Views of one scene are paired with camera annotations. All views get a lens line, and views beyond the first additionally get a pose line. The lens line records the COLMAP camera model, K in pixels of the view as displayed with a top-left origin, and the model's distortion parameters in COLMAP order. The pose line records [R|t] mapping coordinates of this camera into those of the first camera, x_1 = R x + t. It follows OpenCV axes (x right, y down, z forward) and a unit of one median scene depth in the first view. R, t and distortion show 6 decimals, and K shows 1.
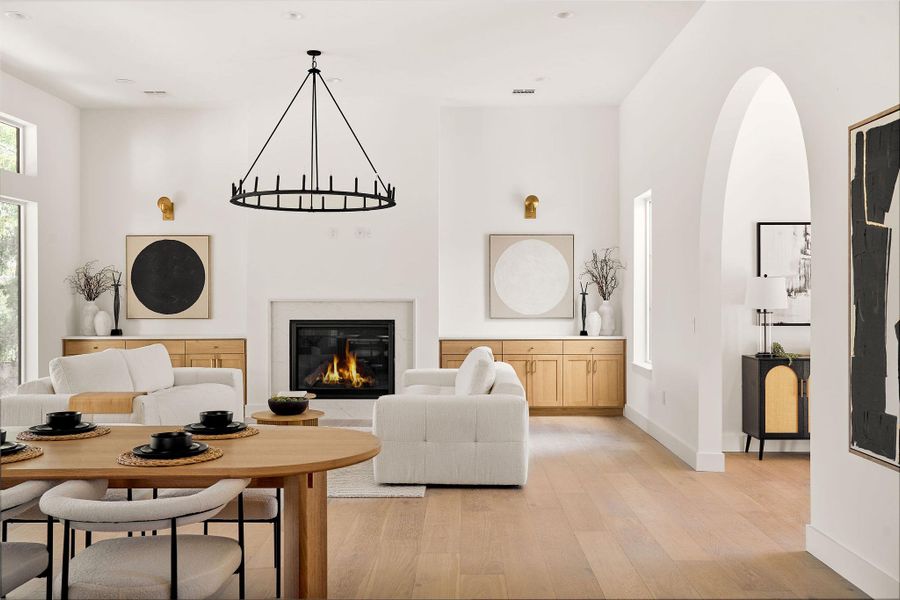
lens RADIAL K [[593.8, 0, 450.0], [0, 593.8, 300.0], [0, 0, 1]] dist [-0.011531, -0.001907]
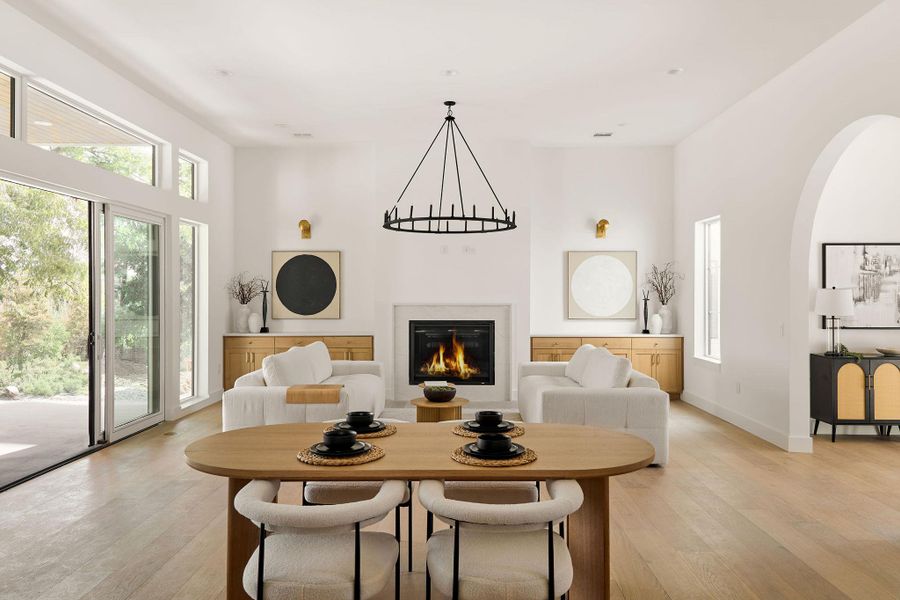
lens RADIAL K [[468.3, 0, 450.0], [0, 468.3, 300.0], [0, 0, 1]] dist [0.007740, 0.000644]
pose [[0.999961, 0.002278, -0.008539, -0.181539], [-0.002226, 0.999979, 0.006059, -0.015643], [0.008552, -0.006040, 0.999945, 0.028698]]
